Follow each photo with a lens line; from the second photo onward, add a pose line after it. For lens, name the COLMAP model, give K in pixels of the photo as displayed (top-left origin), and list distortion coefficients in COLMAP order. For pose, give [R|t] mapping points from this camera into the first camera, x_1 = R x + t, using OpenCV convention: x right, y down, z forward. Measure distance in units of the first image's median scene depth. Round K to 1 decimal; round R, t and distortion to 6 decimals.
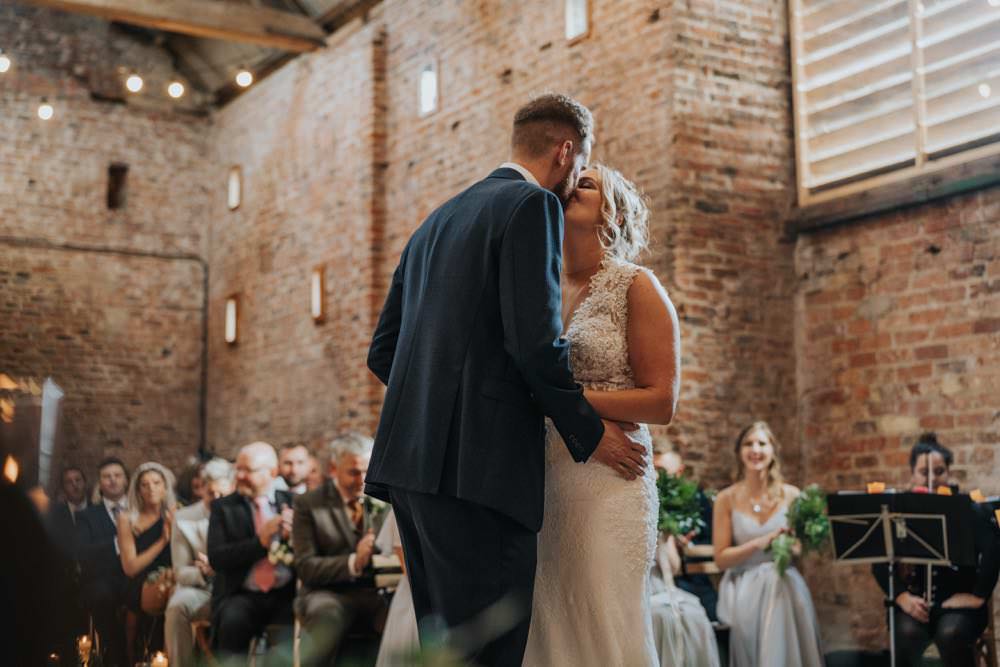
lens RADIAL K [[1498.5, 0, 502.5], [0, 1498.5, 383.7], [0, 0, 1]] dist [-0.011838, 0.261194]
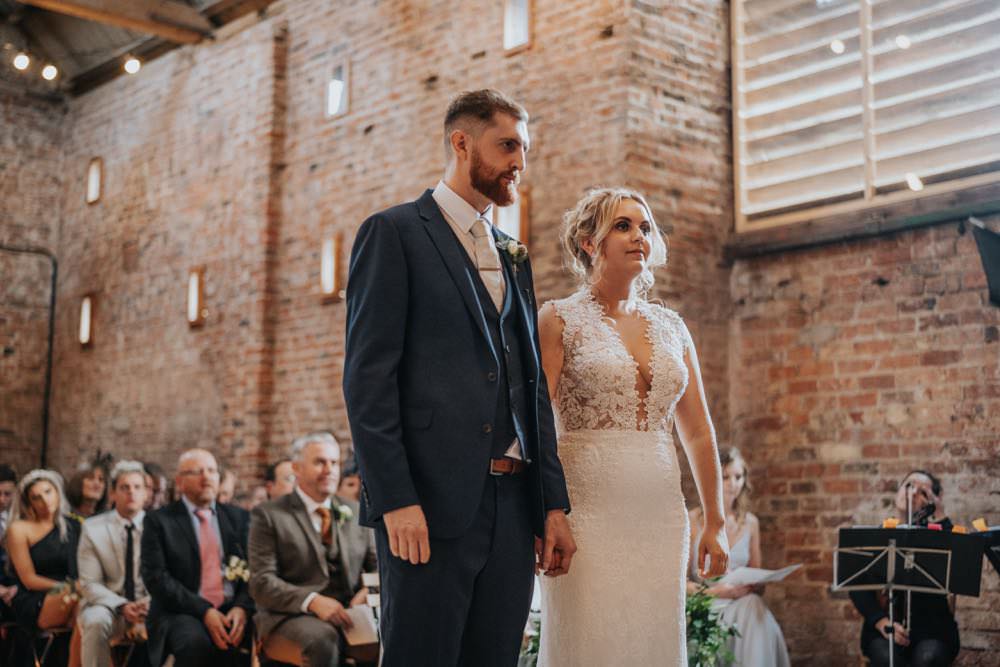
lens RADIAL K [[1498.5, 0, 502.5], [0, 1498.5, 383.7], [0, 0, 1]] dist [-0.011838, 0.261194]
pose [[0.985348, 0.039056, 0.166025, -0.117905], [-0.036845, 0.999187, -0.016377, 0.005447], [-0.166529, 0.010020, 0.985986, 0.035978]]
